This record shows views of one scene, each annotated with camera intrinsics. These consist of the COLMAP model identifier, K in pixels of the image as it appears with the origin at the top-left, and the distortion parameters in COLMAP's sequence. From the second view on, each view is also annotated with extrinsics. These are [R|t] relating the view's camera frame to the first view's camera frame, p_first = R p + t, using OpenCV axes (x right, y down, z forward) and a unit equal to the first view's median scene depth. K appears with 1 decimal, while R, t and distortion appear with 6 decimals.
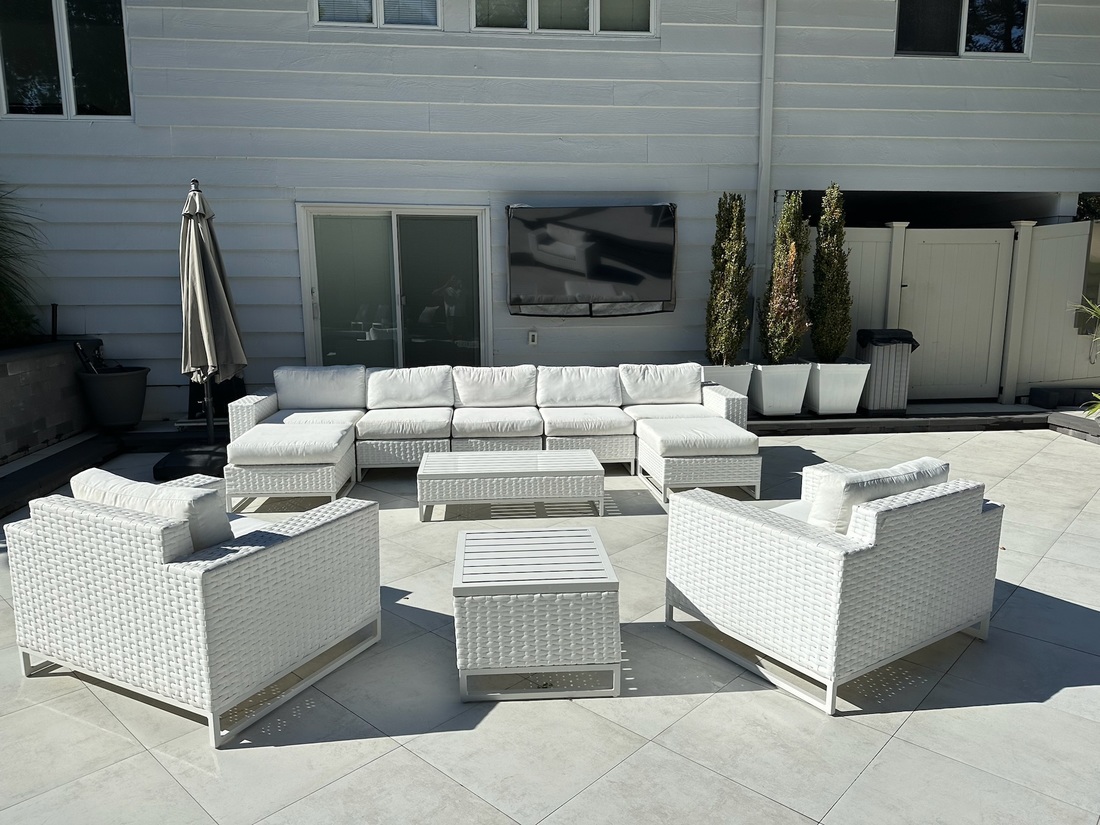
lens RADIAL K [[765.6, 0, 550.0], [0, 765.6, 412.5], [0, 0, 1]] dist [0.088763, -0.129921]
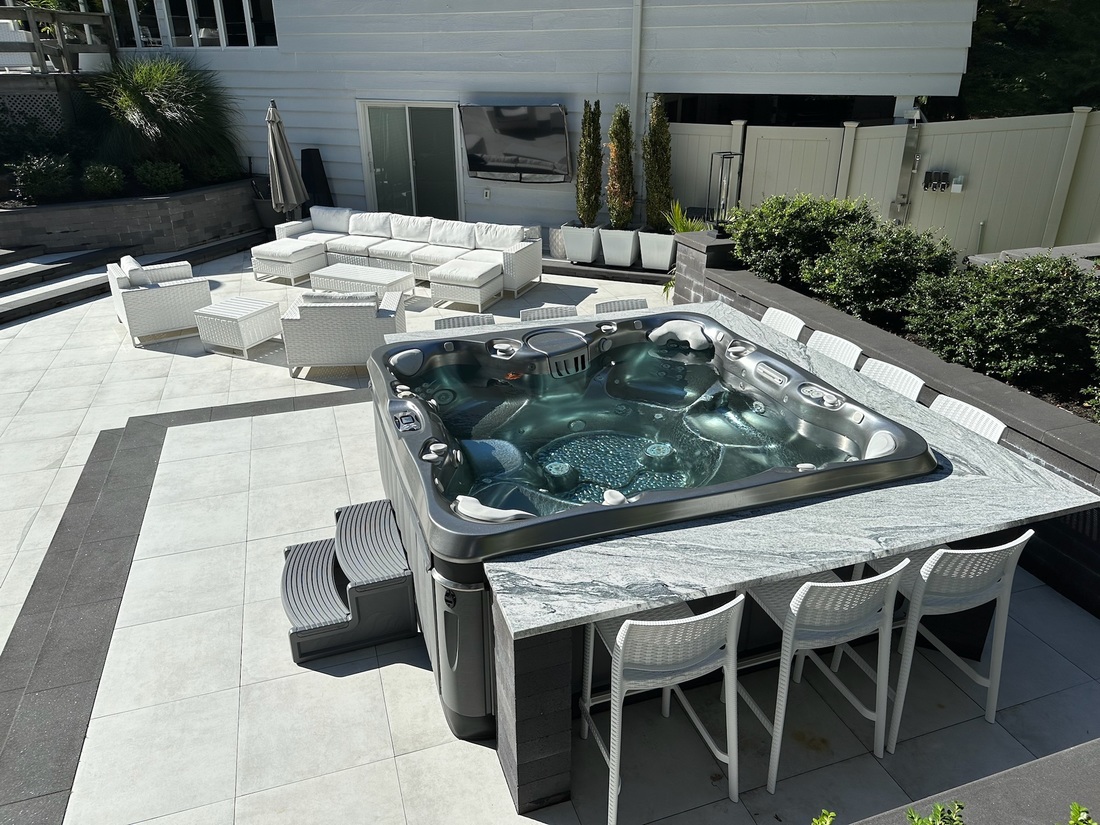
lens RADIAL K [[765.6, 0, 550.0], [0, 765.6, 412.5], [0, 0, 1]] dist [0.088763, -0.129921]
pose [[0.872402, 0.204815, -0.443809, 0.894415], [-0.082326, 0.956574, 0.279623, -0.126128], [0.481807, -0.207407, 0.851378, -0.349335]]
